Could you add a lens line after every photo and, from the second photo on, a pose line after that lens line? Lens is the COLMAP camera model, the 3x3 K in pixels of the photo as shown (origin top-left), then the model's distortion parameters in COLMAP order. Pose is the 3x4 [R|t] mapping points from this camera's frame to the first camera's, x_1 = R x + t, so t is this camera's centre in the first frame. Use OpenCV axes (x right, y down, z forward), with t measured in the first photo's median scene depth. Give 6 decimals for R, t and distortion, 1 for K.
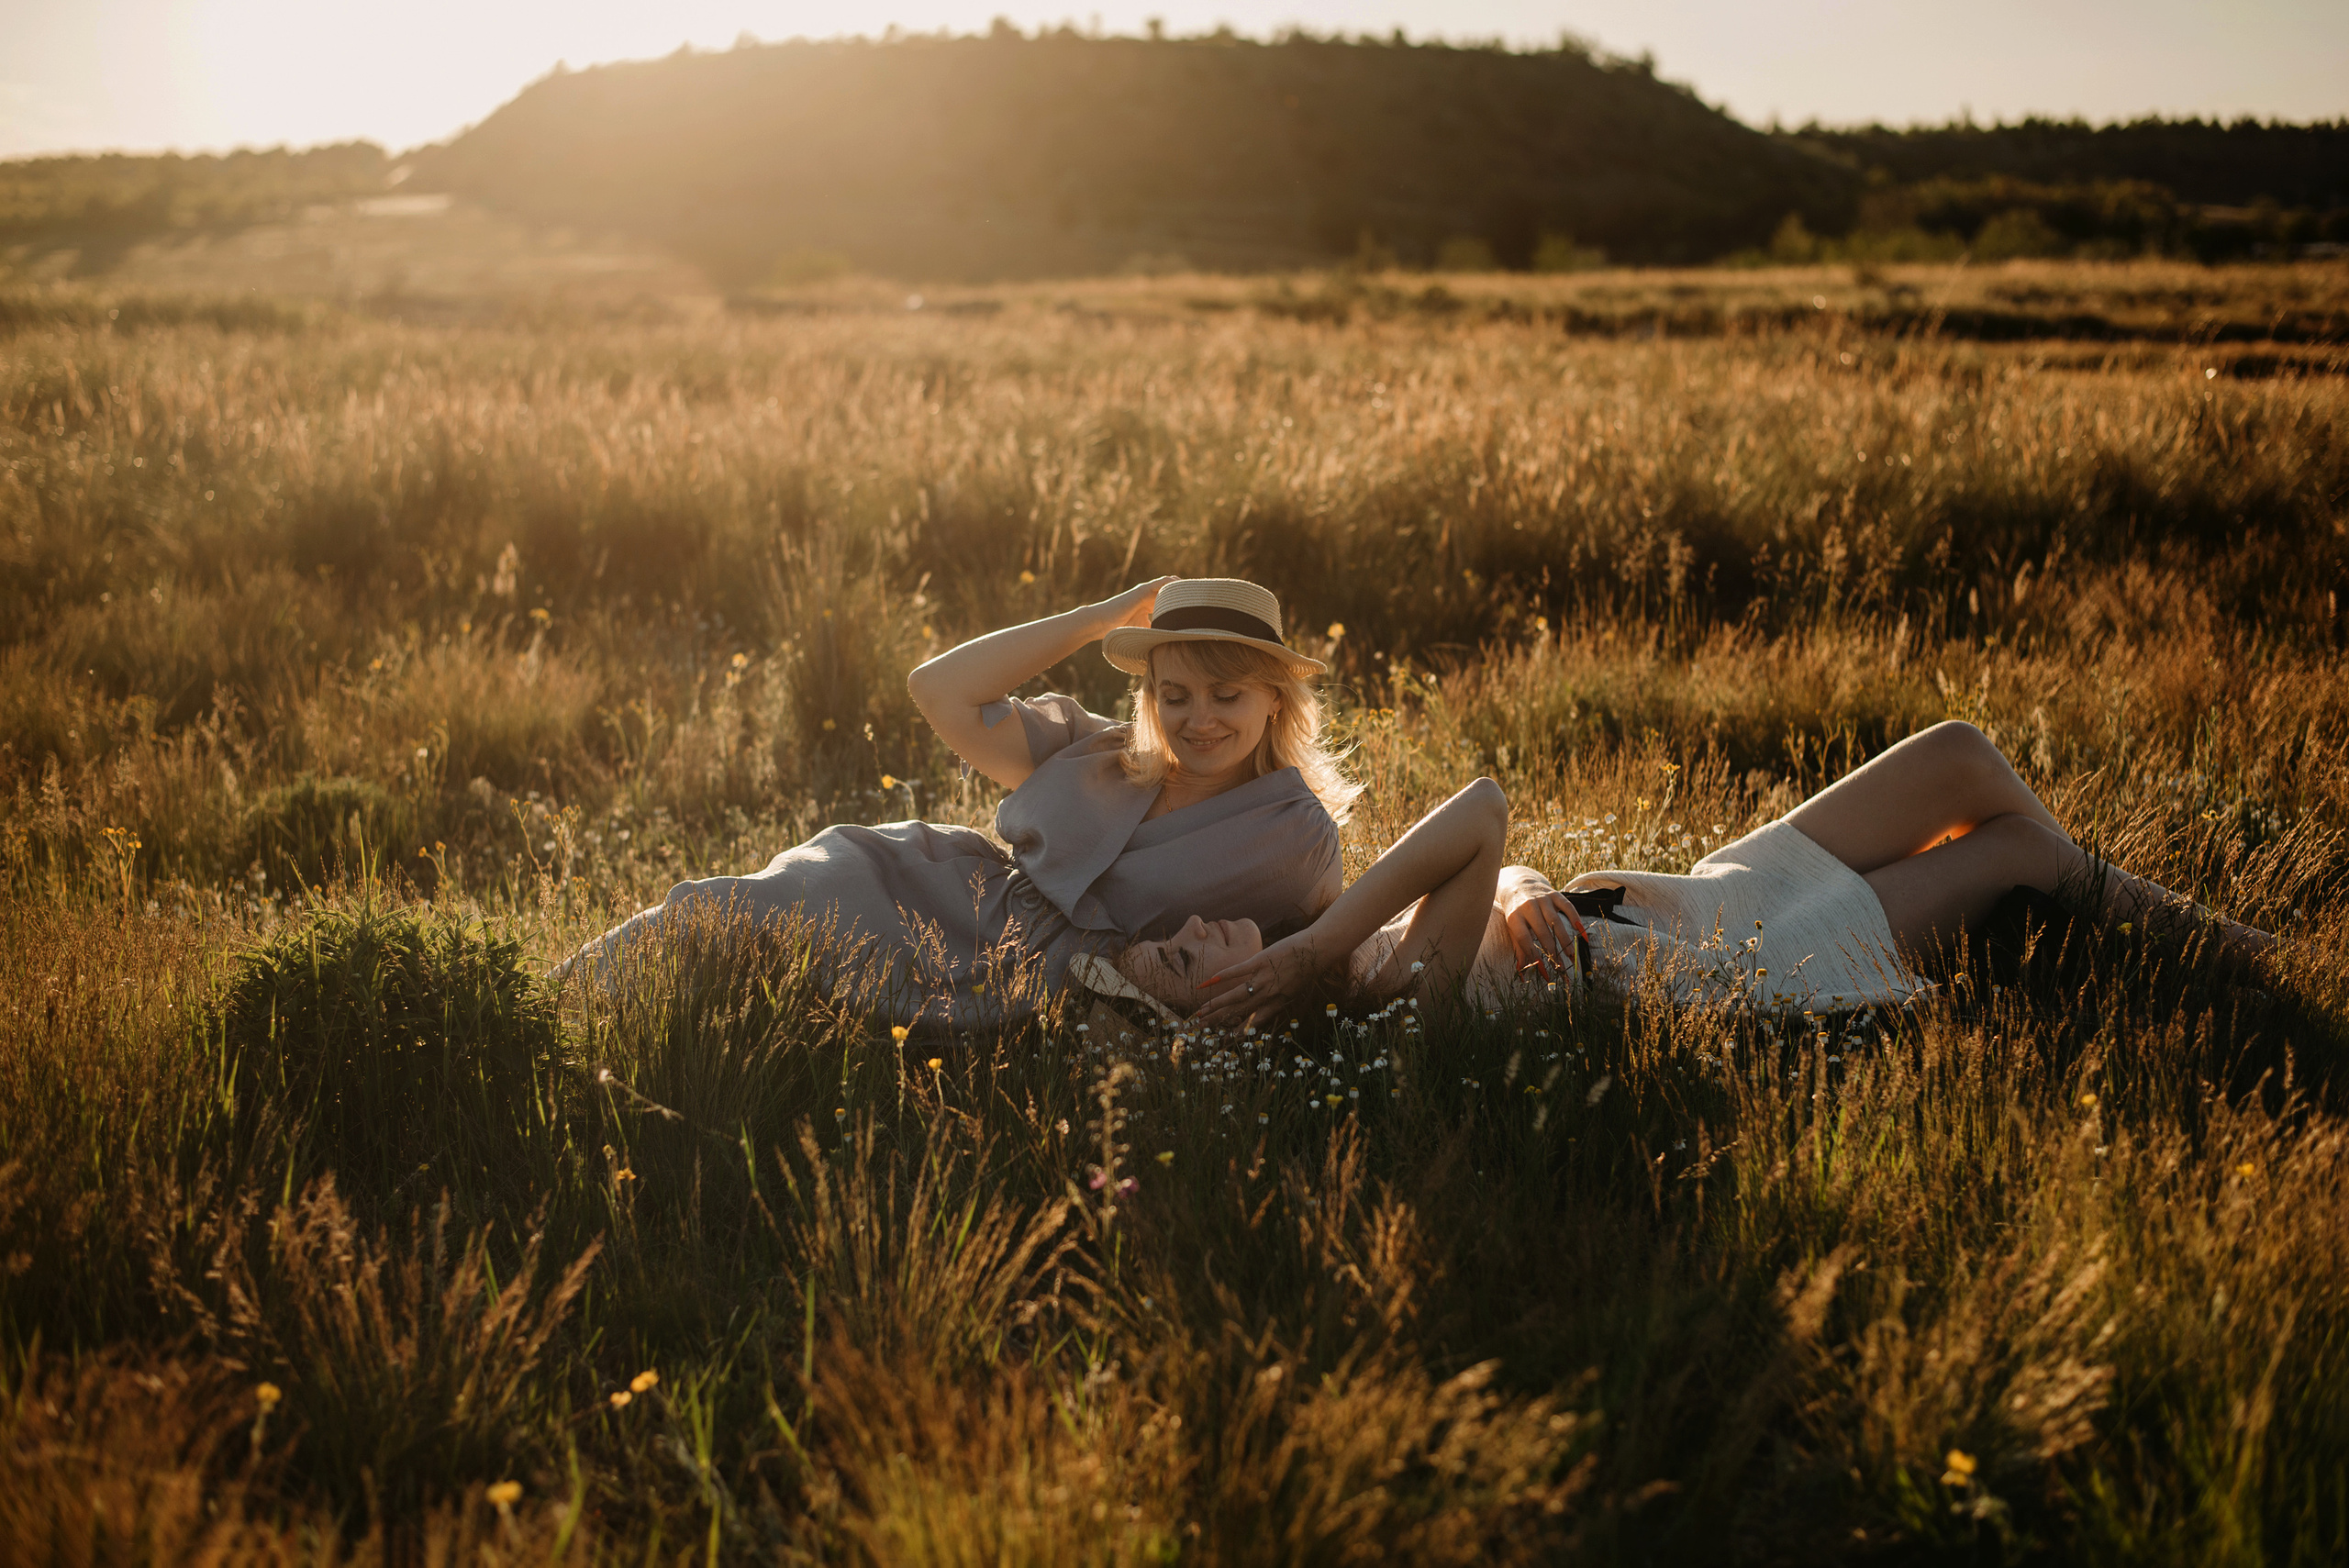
lens RADIAL K [[3382.1, 0, 1173.5], [0, 3382.1, 780.2], [0, 0, 1]] dist [-0.119224, 0.000000]
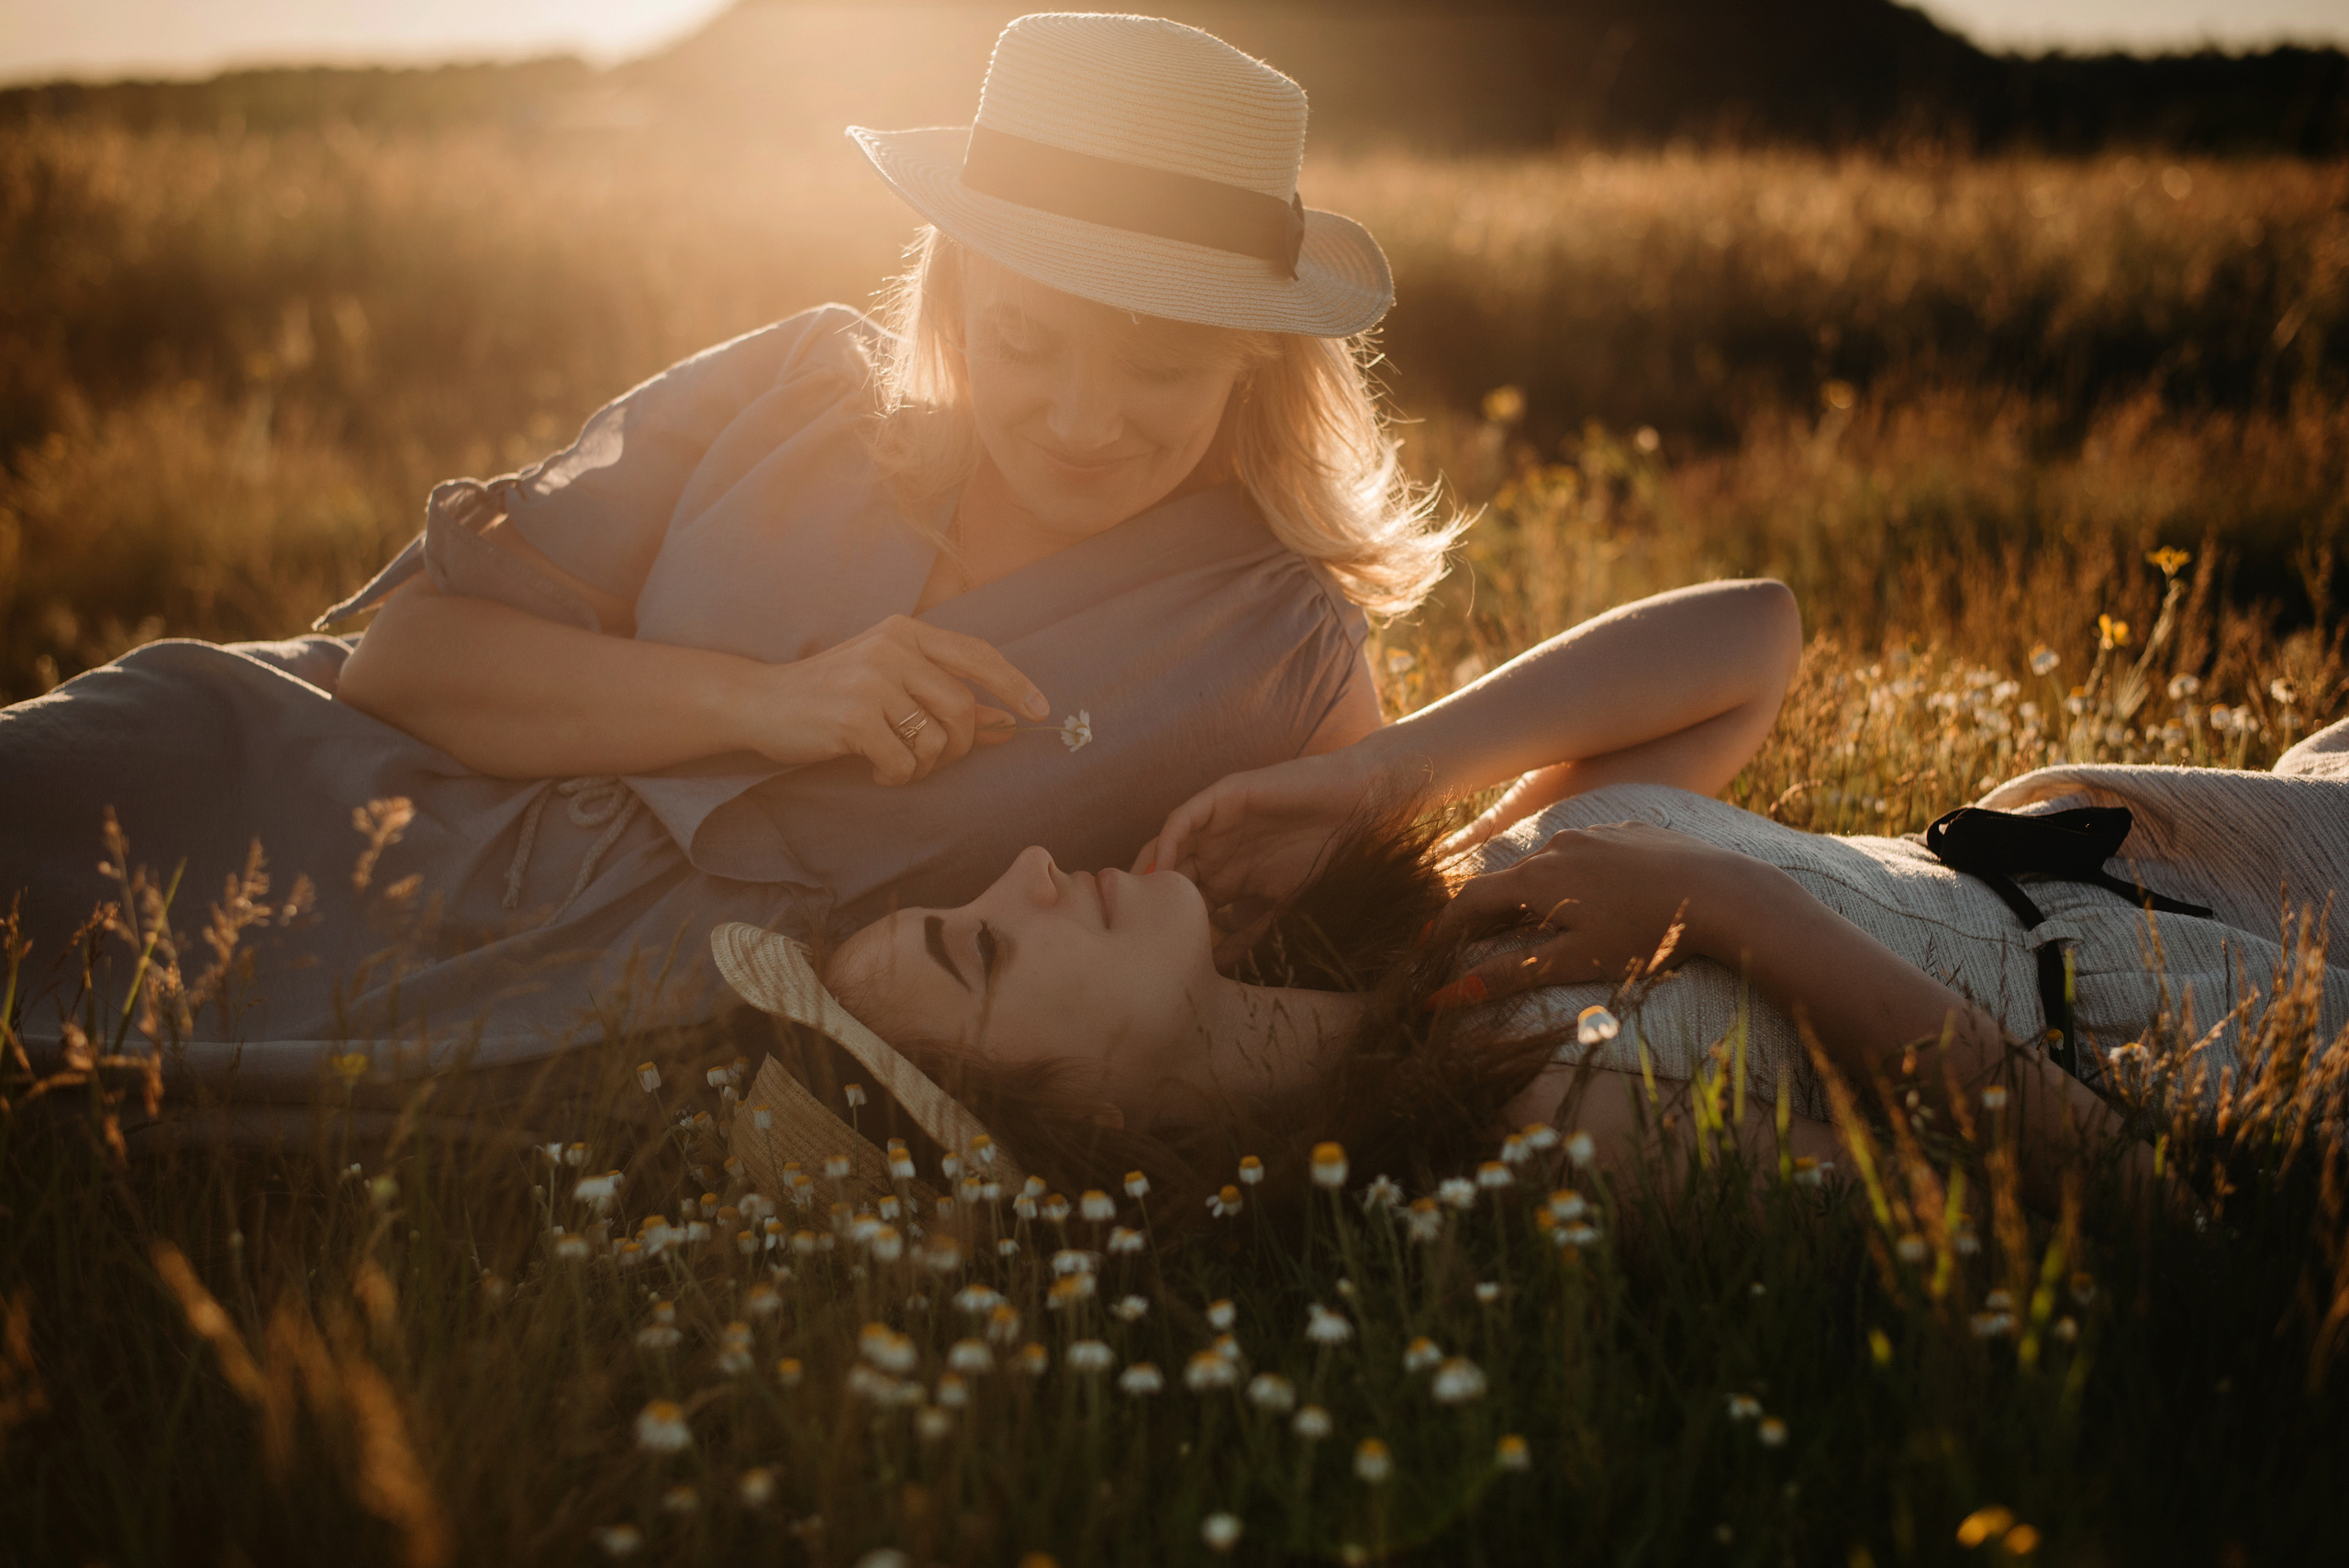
lens RADIAL K [[3382.1, 0, 1175.8], [0, 3382.1, 783.9], [0, 0, 1]] dist [-0.119224, 0.000000]
pose [[0.997816, 0.024443, -0.061370, 0.045863], [-0.022943, 0.999423, 0.025027, 0.021495], [0.061947, -0.023564, 0.997801, 0.606755]]
